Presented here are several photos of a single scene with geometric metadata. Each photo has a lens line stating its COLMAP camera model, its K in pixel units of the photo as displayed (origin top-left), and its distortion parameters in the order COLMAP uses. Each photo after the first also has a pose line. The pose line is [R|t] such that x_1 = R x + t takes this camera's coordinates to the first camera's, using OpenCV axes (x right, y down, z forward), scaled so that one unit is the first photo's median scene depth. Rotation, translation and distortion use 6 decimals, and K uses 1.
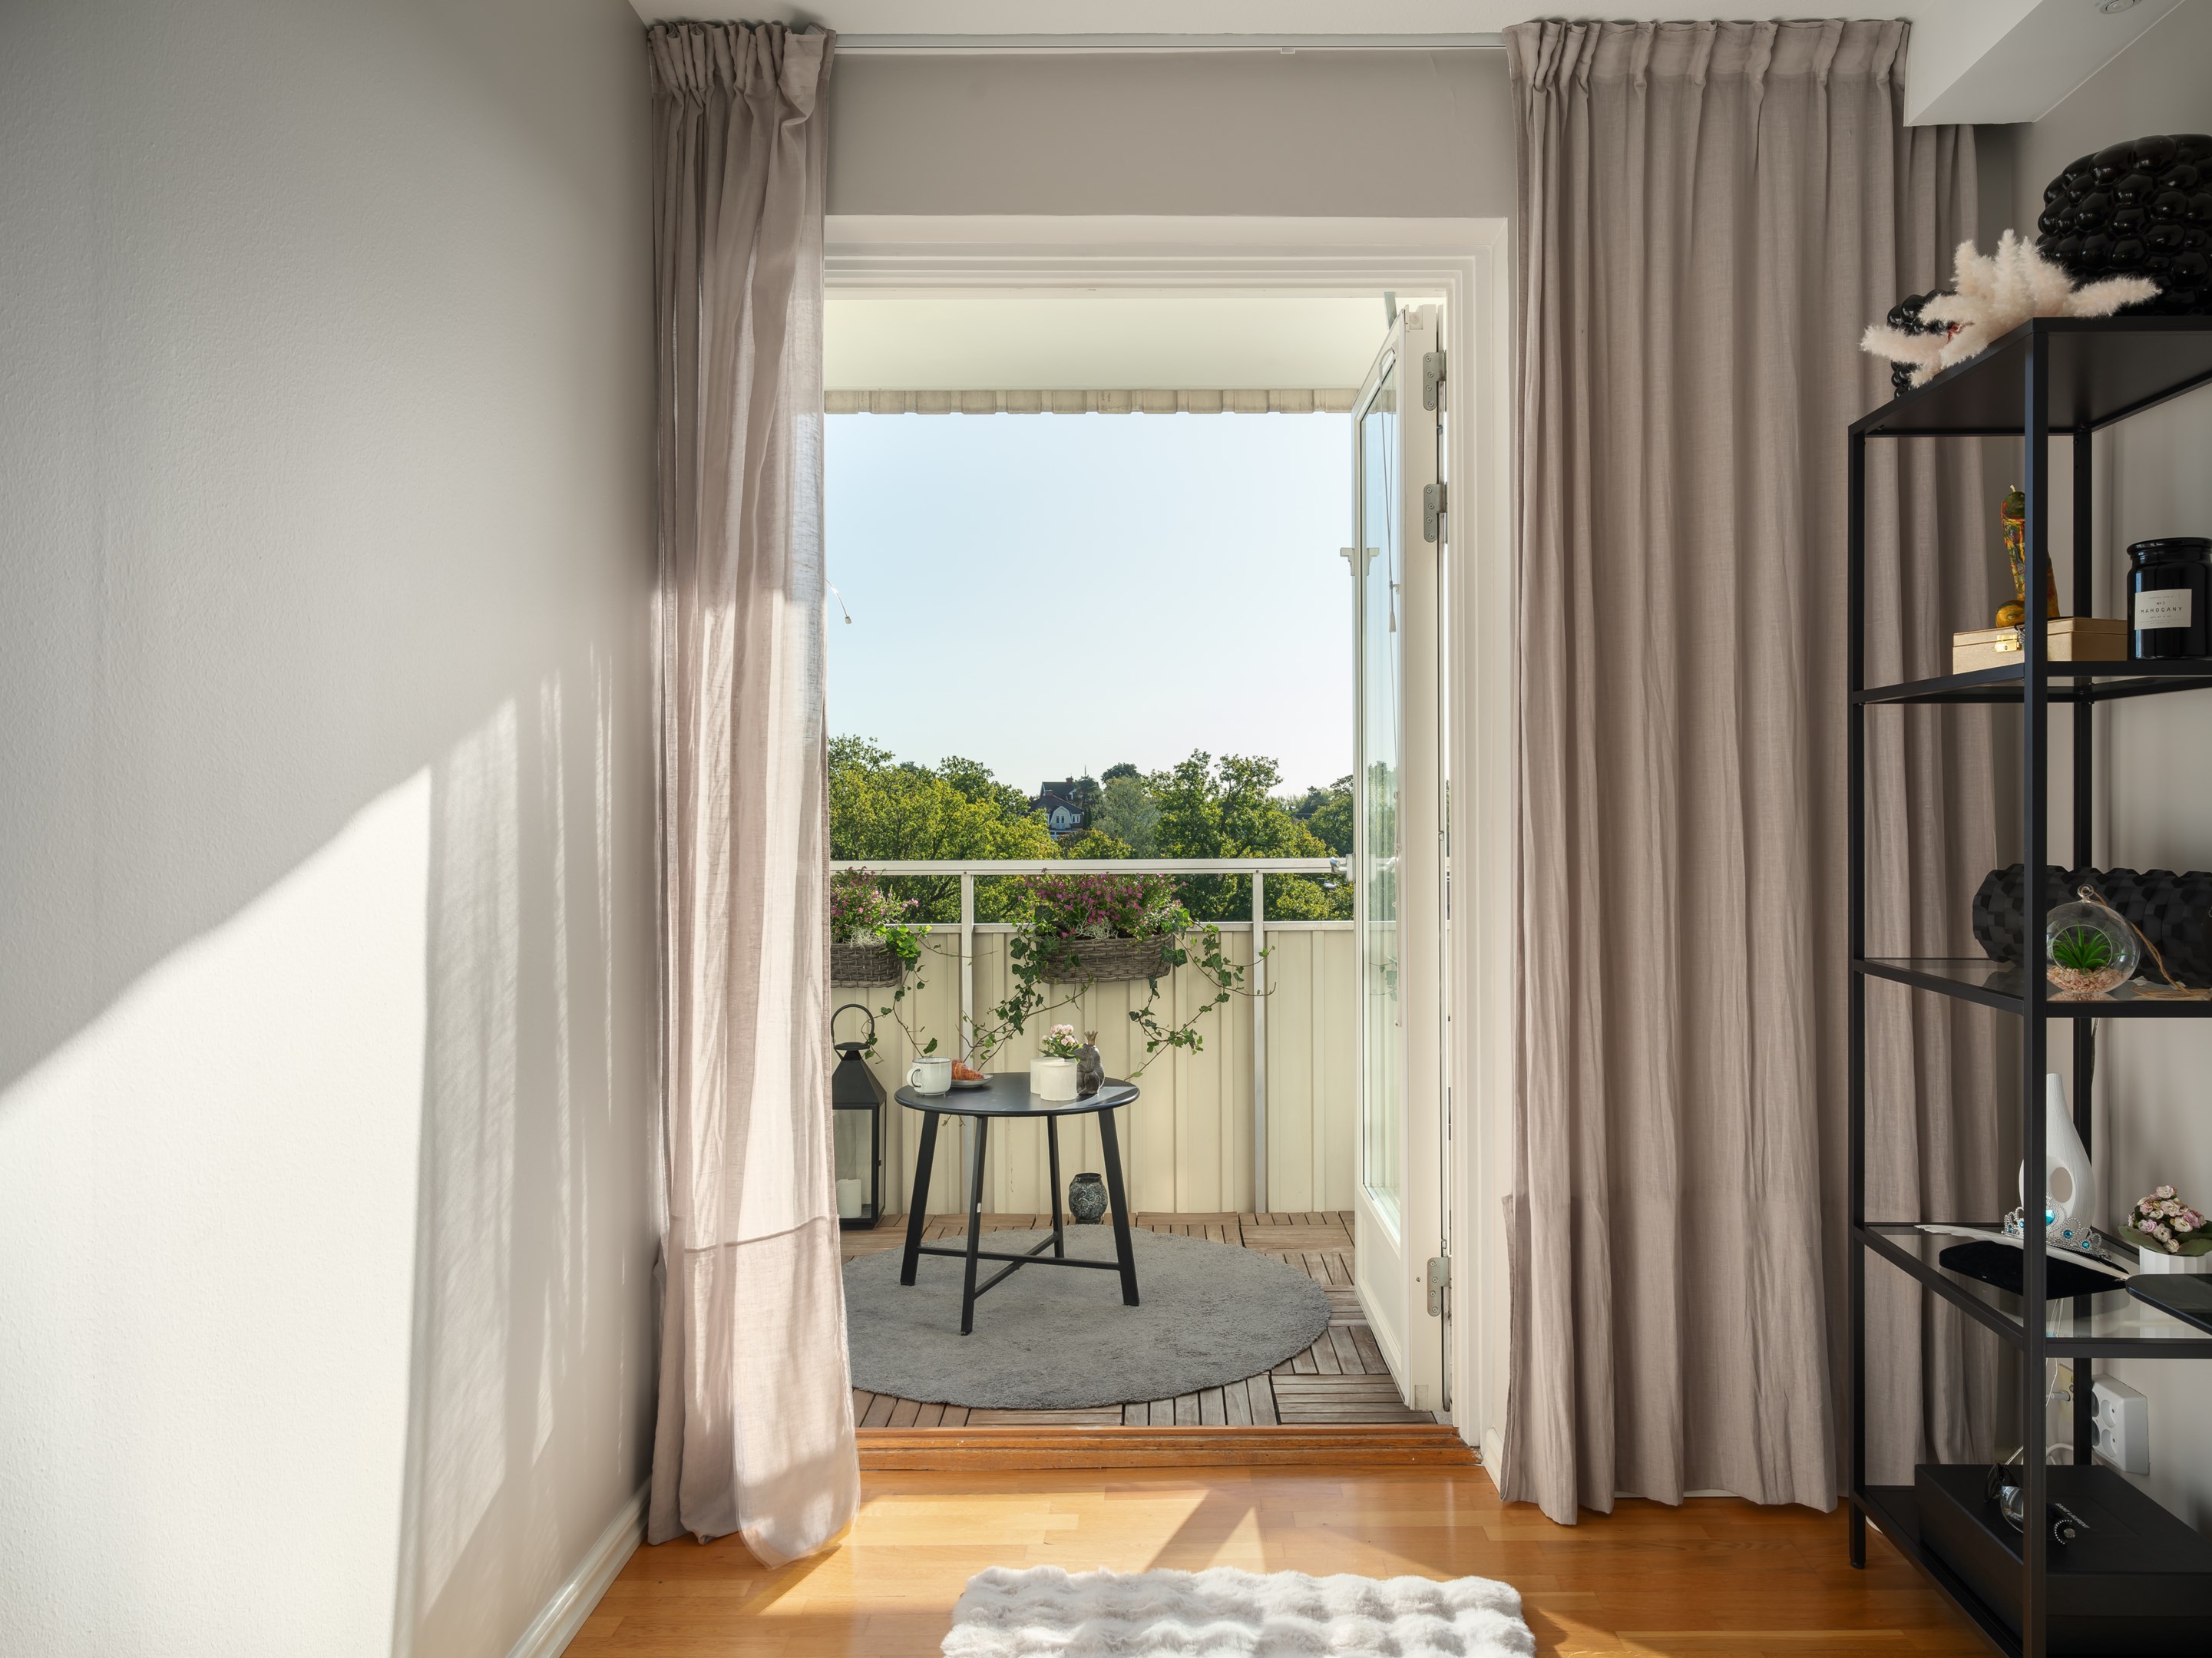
lens RADIAL K [[1463.9, 0, 1191.1], [0, 1463.9, 803.8], [0, 0, 1]] dist [0.002657, 0.000485]
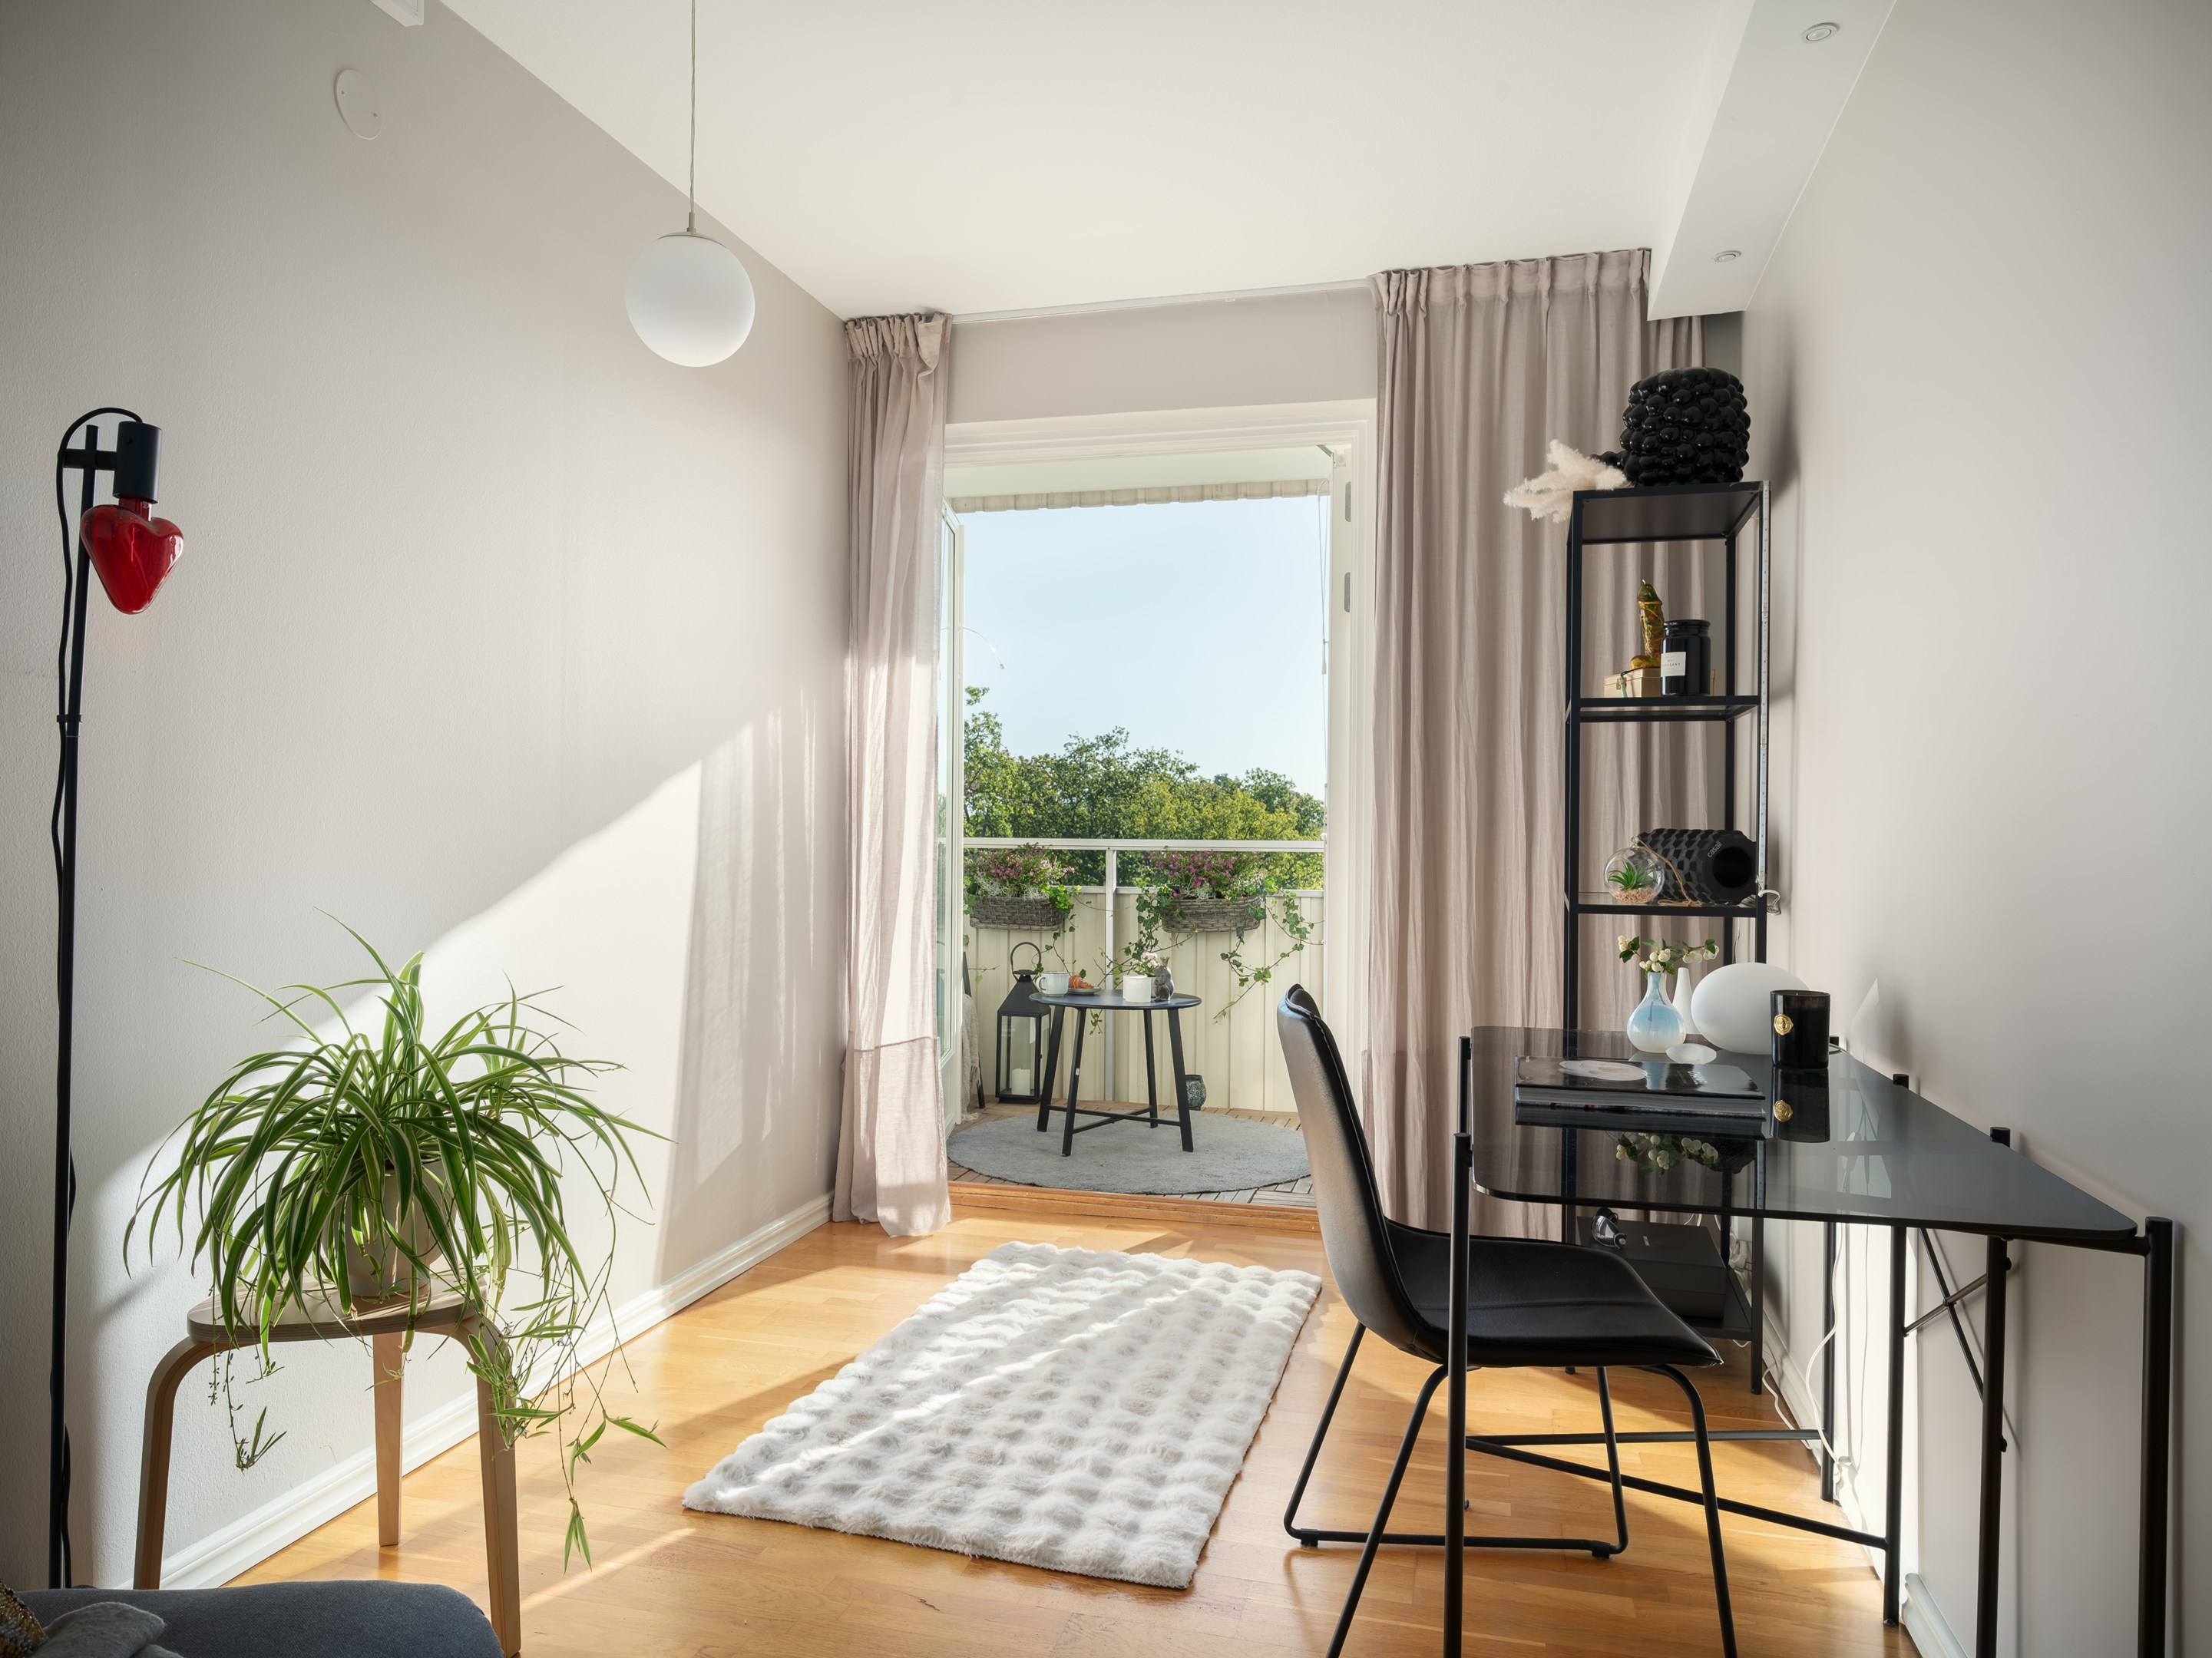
lens RADIAL K [[1445.0, 0, 1136.1], [0, 1445.0, 814.7], [0, 0, 1]] dist [0.001321, 0.001606]
pose [[0.968225, 0.009217, -0.249912, 0.204184], [-0.009378, 0.999956, 0.000544, 0.015450], [0.249905, 0.001817, 0.968269, -0.283906]]
